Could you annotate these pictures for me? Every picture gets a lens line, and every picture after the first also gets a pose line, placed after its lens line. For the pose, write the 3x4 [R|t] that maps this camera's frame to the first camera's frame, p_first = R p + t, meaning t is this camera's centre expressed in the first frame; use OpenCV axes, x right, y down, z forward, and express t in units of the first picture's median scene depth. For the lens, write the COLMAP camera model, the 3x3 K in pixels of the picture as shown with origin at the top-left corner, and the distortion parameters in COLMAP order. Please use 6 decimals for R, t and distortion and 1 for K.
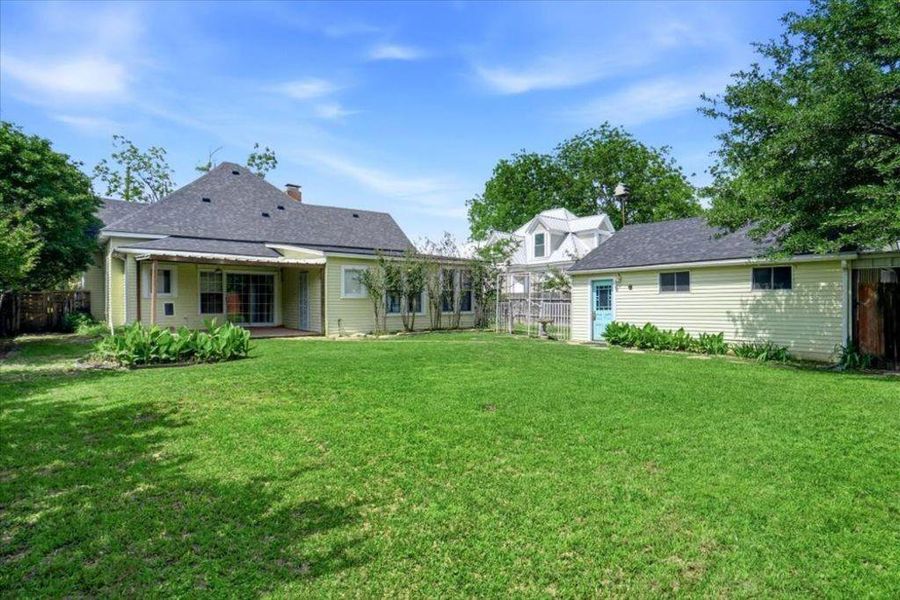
lens RADIAL K [[486.4, 0, 454.5], [0, 486.4, 298.0], [0, 0, 1]] dist [-0.066869, 0.047880]
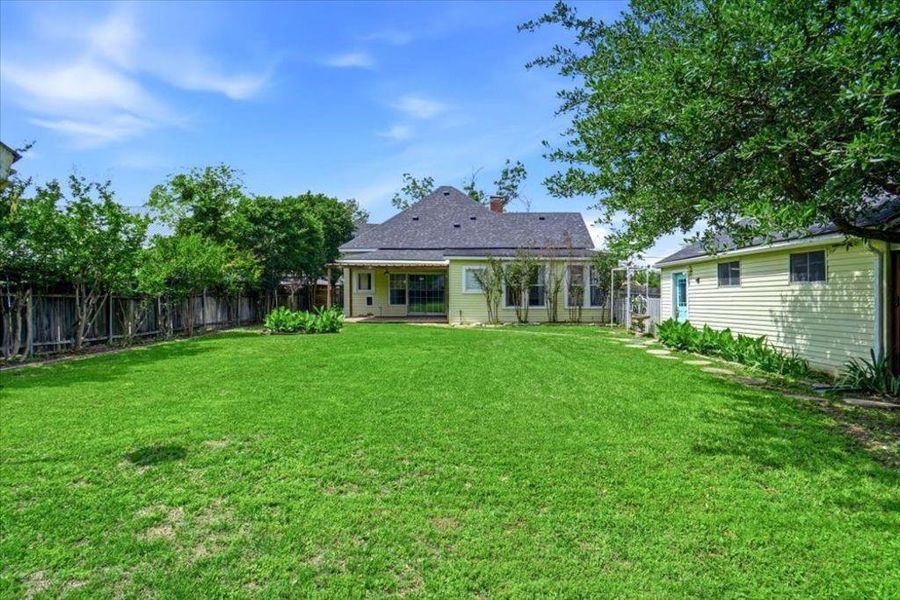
lens RADIAL K [[486.4, 0, 454.5], [0, 486.4, 298.0], [0, 0, 1]] dist [-0.066869, 0.047880]
pose [[0.766290, 0.006935, -0.642458, 0.555571], [-0.001769, 0.999961, 0.008684, 0.002138], [0.642493, -0.005518, 0.766272, 0.048830]]
